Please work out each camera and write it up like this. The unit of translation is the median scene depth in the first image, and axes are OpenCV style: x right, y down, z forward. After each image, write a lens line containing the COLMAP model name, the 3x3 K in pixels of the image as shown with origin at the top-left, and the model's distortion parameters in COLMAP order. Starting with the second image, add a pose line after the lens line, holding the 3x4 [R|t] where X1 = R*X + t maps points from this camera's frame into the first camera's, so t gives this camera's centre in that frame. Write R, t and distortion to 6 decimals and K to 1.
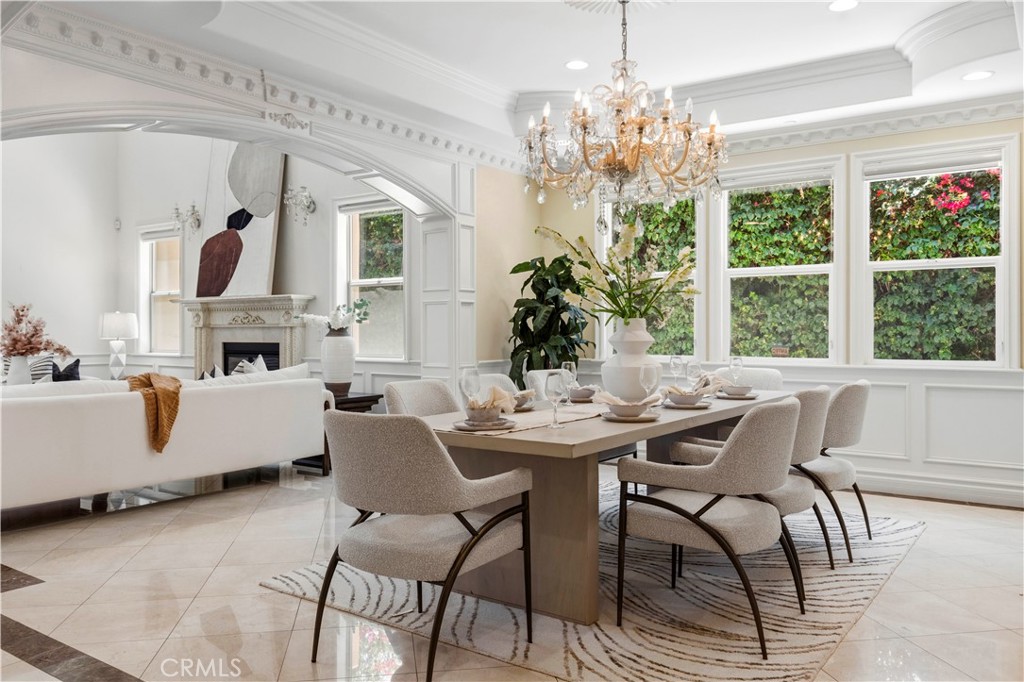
lens RADIAL K [[780.3, 0, 509.0], [0, 780.3, 335.2], [0, 0, 1]] dist [-0.006626, 0.002017]
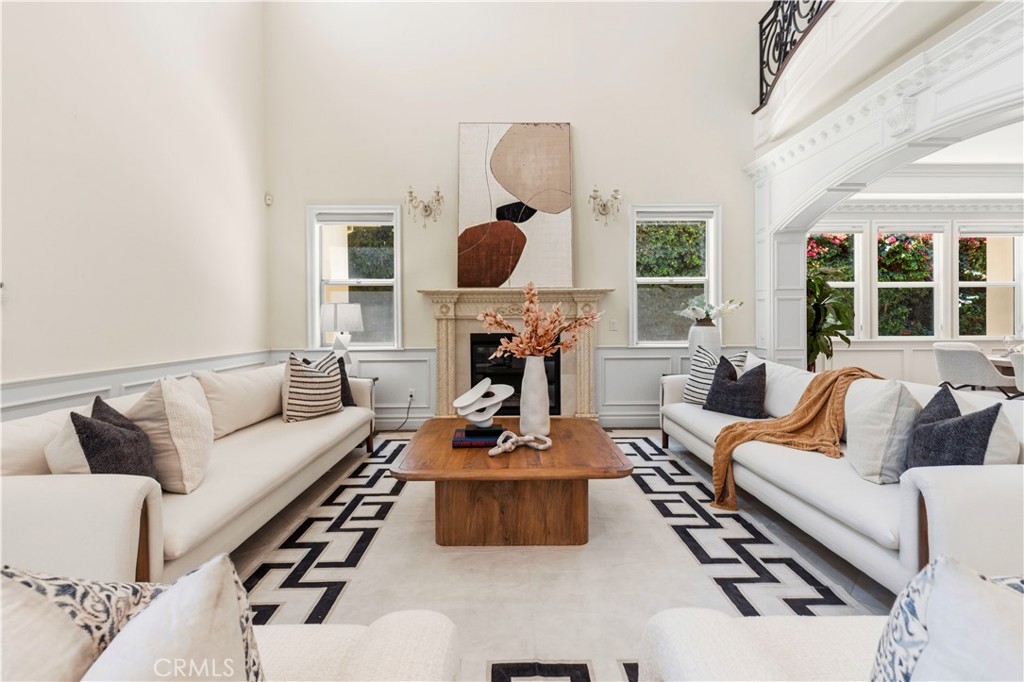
lens RADIAL K [[467.3, 0, 509.8], [0, 467.3, 324.9], [0, 0, 1]] dist [0.003132, -0.001257]
pose [[0.810224, -0.009136, 0.586050, -0.717924], [0.008253, 0.999957, 0.004179, -0.004350], [-0.586063, 0.001451, 0.810264, 0.516795]]
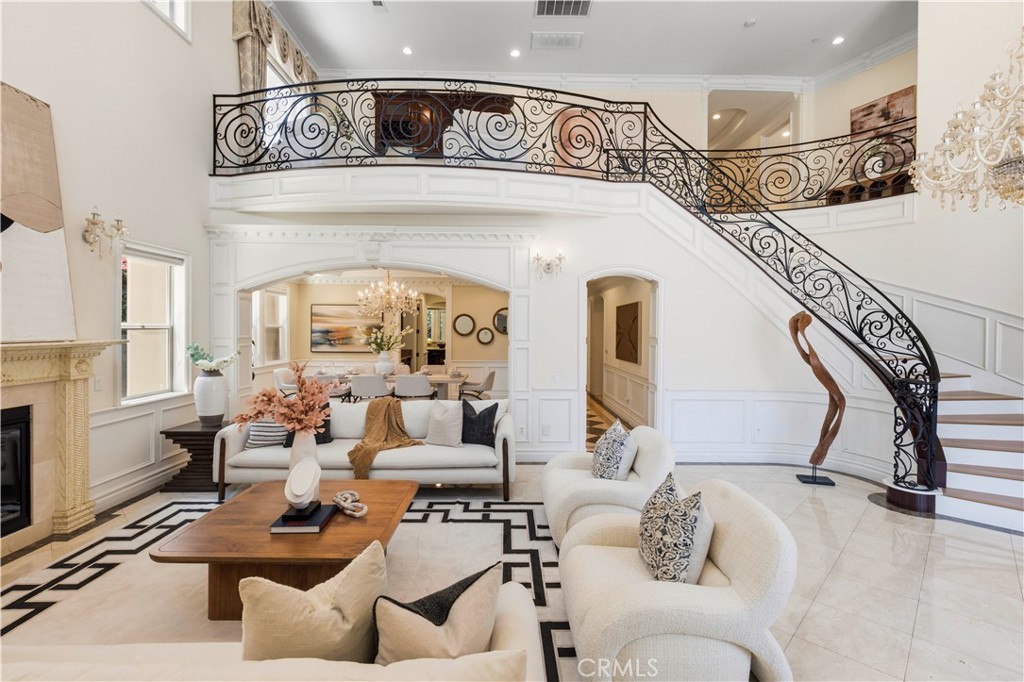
lens RADIAL K [[467.3, 0, 513.9], [0, 467.3, 334.0], [0, 0, 1]] dist [0.003132, -0.001257]
pose [[-0.595035, -0.014650, 0.803566, -0.904225], [-0.002043, 0.999858, 0.016715, -0.063649], [-0.803697, 0.008304, -0.594981, 0.890116]]
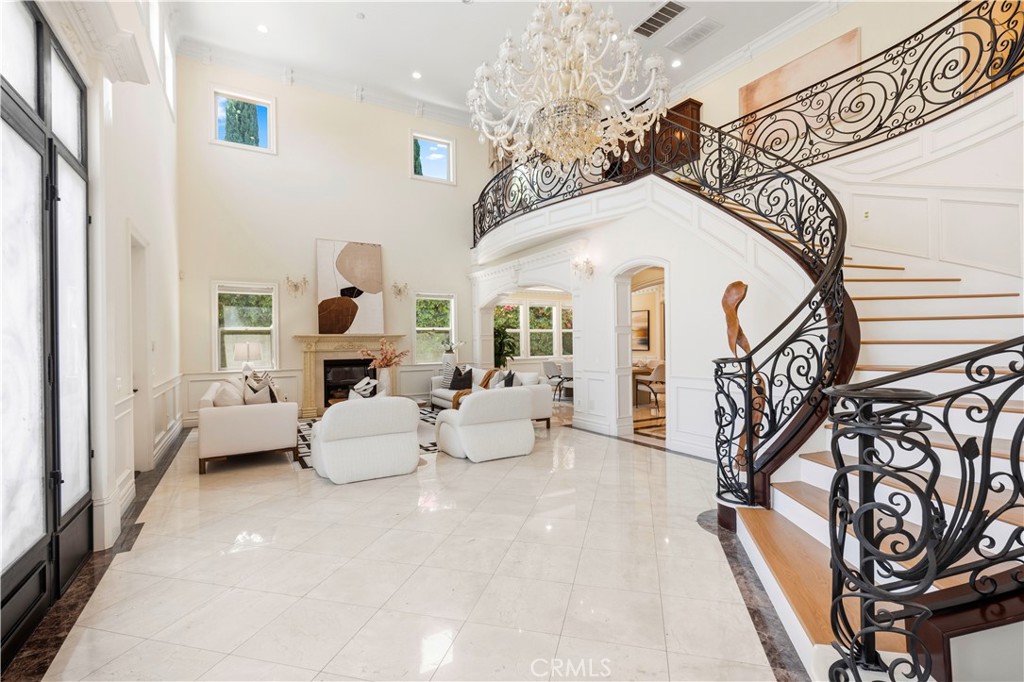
lens RADIAL K [[467.3, 0, 512.4], [0, 467.3, 341.8], [0, 0, 1]] dist [0.003132, -0.001257]
pose [[0.409894, -0.003348, 0.912127, -1.210674], [0.018098, 0.999826, -0.004463, -0.019813], [-0.911954, 0.018337, 0.409884, 0.205661]]
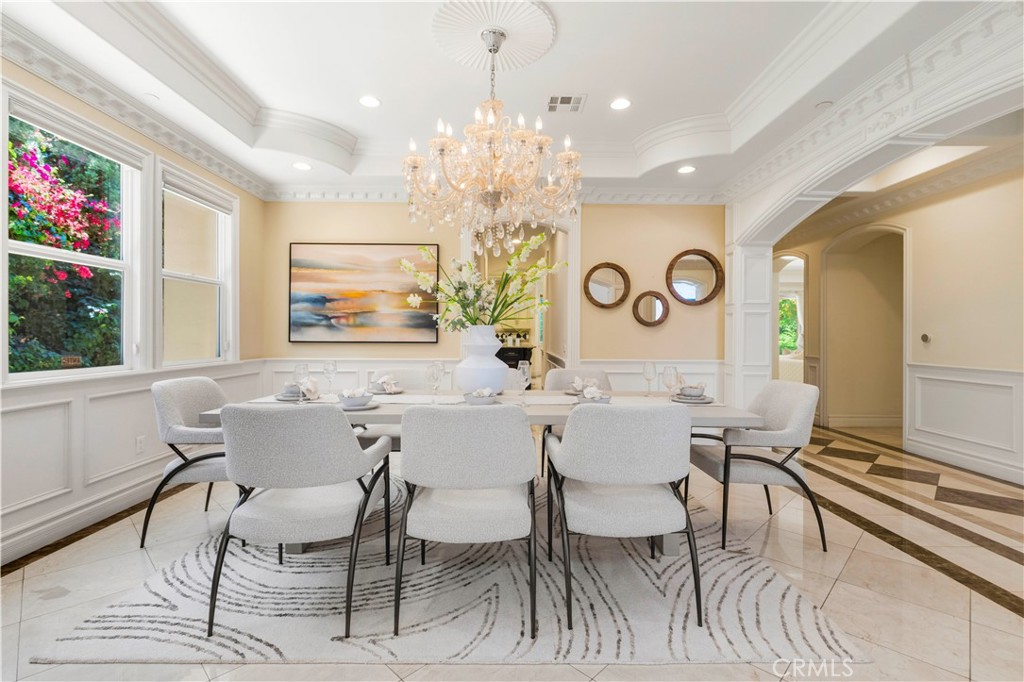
lens RADIAL K [[467.3, 0, 512.5], [0, 467.3, 333.9], [0, 0, 1]] dist [0.003132, -0.001257]
pose [[-0.587432, 0.000097, 0.809274, -0.217198], [0.000856, 1.000000, 0.000501, -0.003897], [-0.809273, 0.000987, -0.587431, 0.698999]]
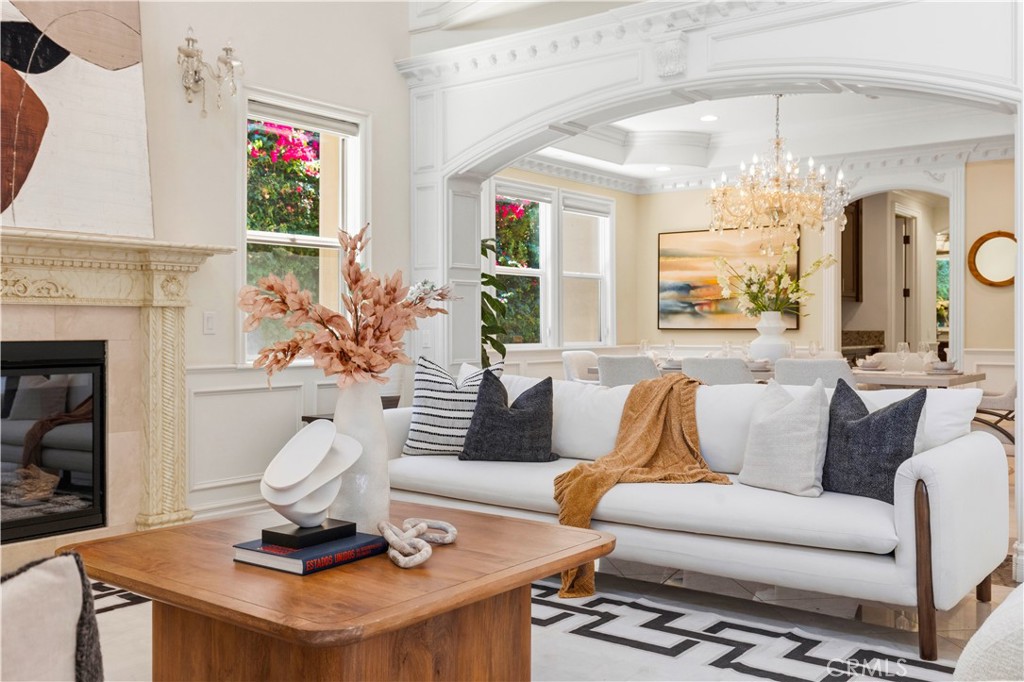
lens RADIAL K [[972.0, 0, 507.3], [0, 972.0, 331.9], [0, 0, 1]] dist [0.002251, 0.000000]
pose [[0.040028, -0.003071, 0.999194, -0.865007], [0.007073, 0.999971, 0.002791, 0.004988], [-0.999174, 0.006956, 0.040048, 0.727588]]
